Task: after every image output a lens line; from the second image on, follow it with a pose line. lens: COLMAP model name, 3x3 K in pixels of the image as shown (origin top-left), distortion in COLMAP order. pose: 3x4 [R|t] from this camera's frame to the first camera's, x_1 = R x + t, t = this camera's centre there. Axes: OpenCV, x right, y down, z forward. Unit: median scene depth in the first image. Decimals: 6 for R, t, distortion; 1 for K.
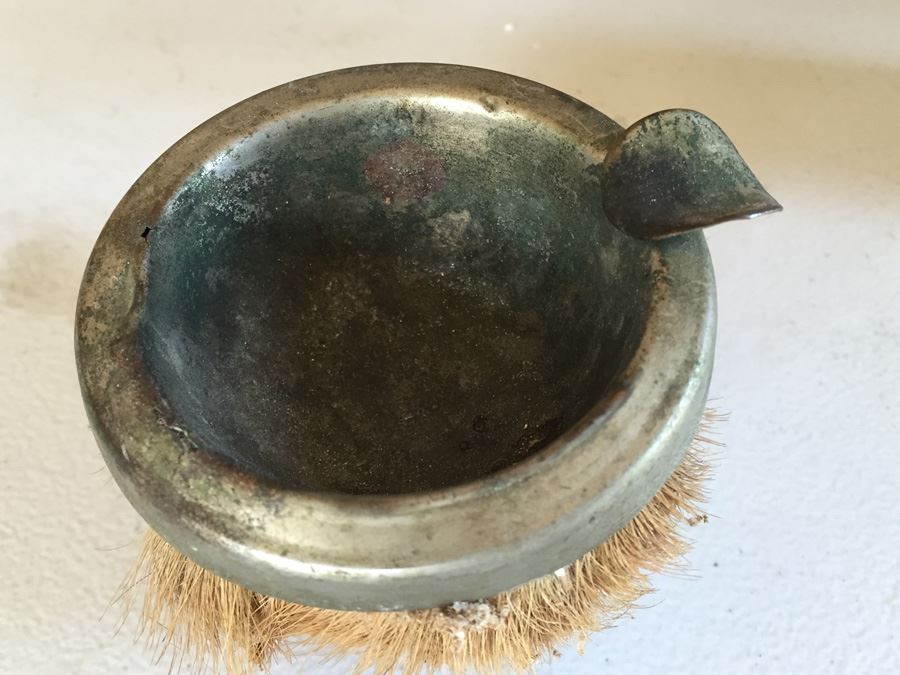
lens RADIAL K [[891.5, 0, 446.4], [0, 891.5, 335.1], [0, 0, 1]] dist [0.108043, -0.245316]
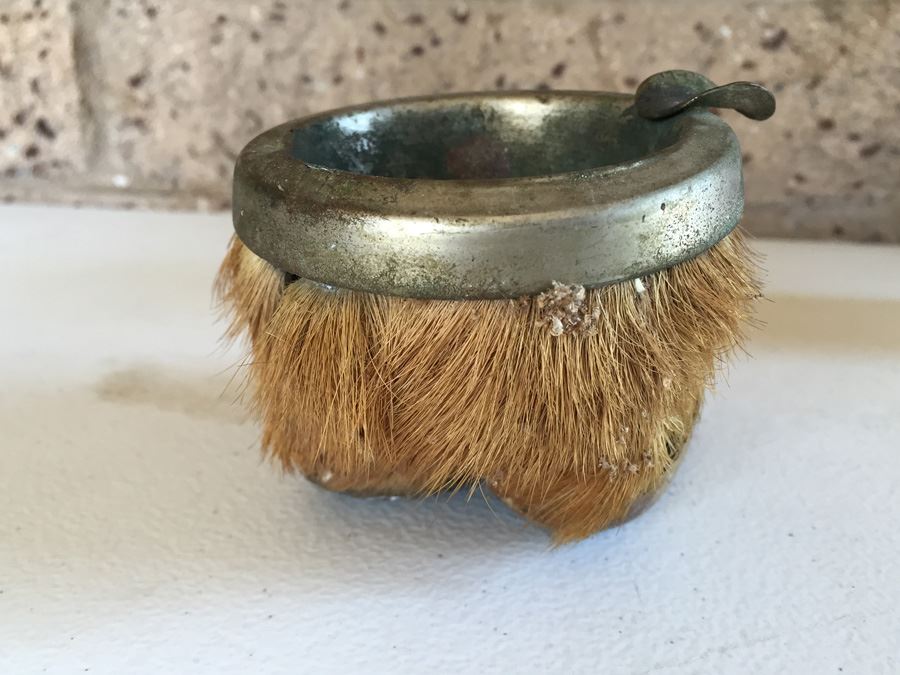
lens RADIAL K [[891.5, 0, 446.4], [0, 891.5, 335.1], [0, 0, 1]] dist [0.108043, -0.245316]
pose [[0.999904, -0.013725, -0.002006, -0.101498], [0.010713, 0.856023, -0.516827, 0.757367], [0.008811, 0.516756, 0.856088, 0.035620]]
